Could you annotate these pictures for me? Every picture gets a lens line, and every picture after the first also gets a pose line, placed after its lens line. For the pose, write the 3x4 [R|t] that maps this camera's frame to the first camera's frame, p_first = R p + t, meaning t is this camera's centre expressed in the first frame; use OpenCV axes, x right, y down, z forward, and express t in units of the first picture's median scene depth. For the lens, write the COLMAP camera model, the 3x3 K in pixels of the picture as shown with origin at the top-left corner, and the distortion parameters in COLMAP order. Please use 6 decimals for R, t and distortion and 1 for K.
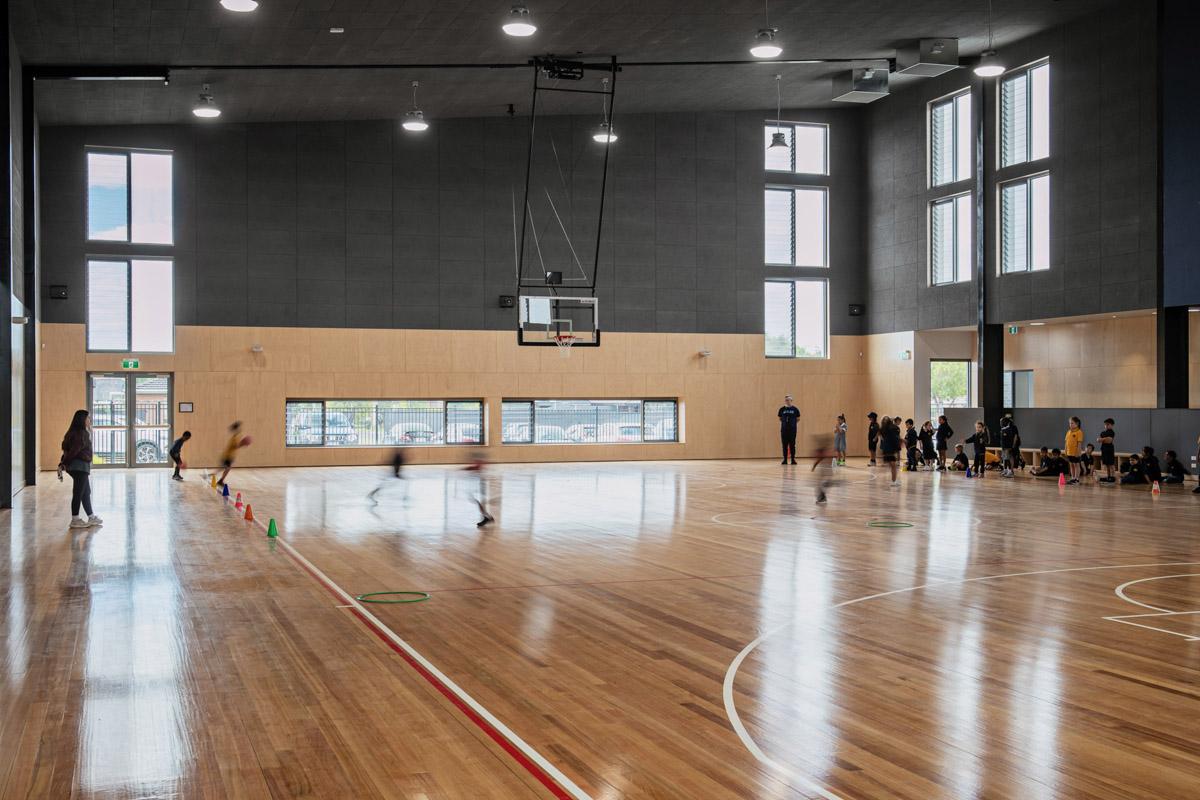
lens RADIAL K [[1393.4, 0, 599.5], [0, 1393.4, 398.5], [0, 0, 1]] dist [-0.027449, 0.000000]
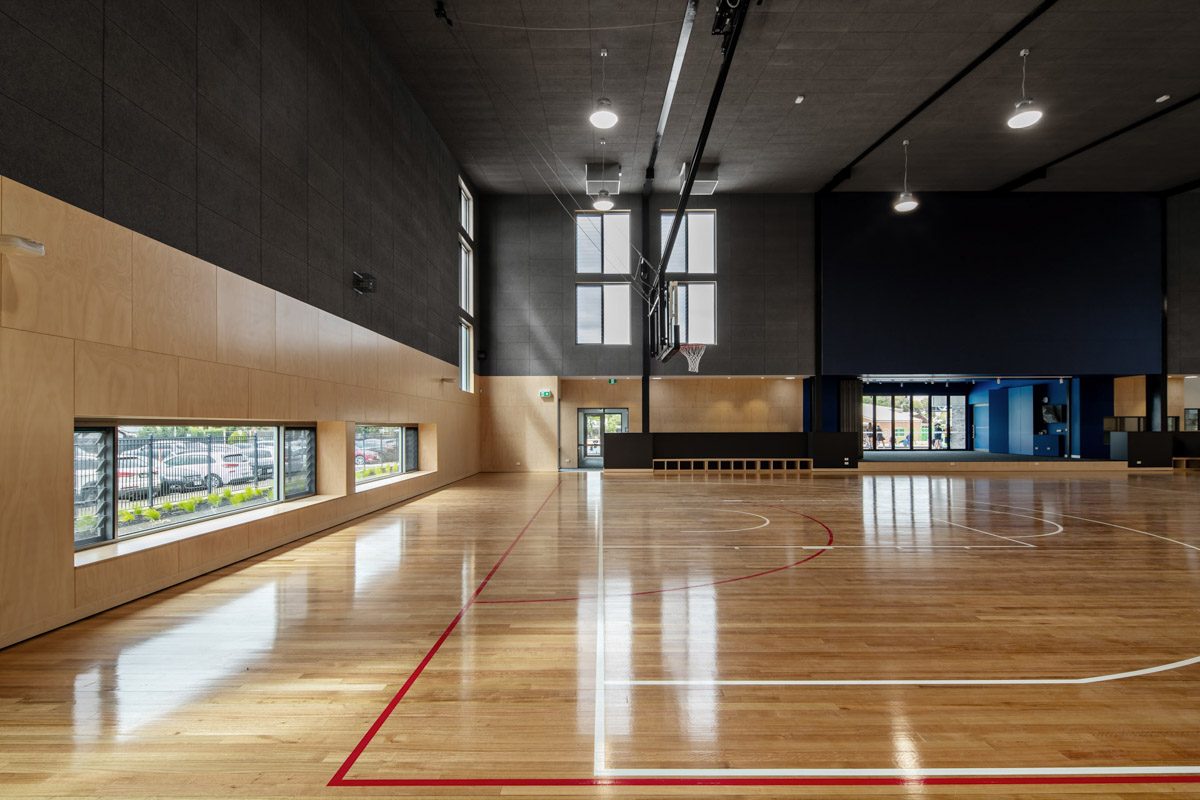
lens RADIAL K [[596.4, 0, 629.4], [0, 596.4, 426.6], [0, 0, 1]] dist [-0.003428, -0.000090]
pose [[0.306735, 0.005286, 0.951780, -0.299339], [0.004087, 0.999968, -0.006870, 0.003898], [-0.951786, 0.005997, 0.306703, 0.761624]]
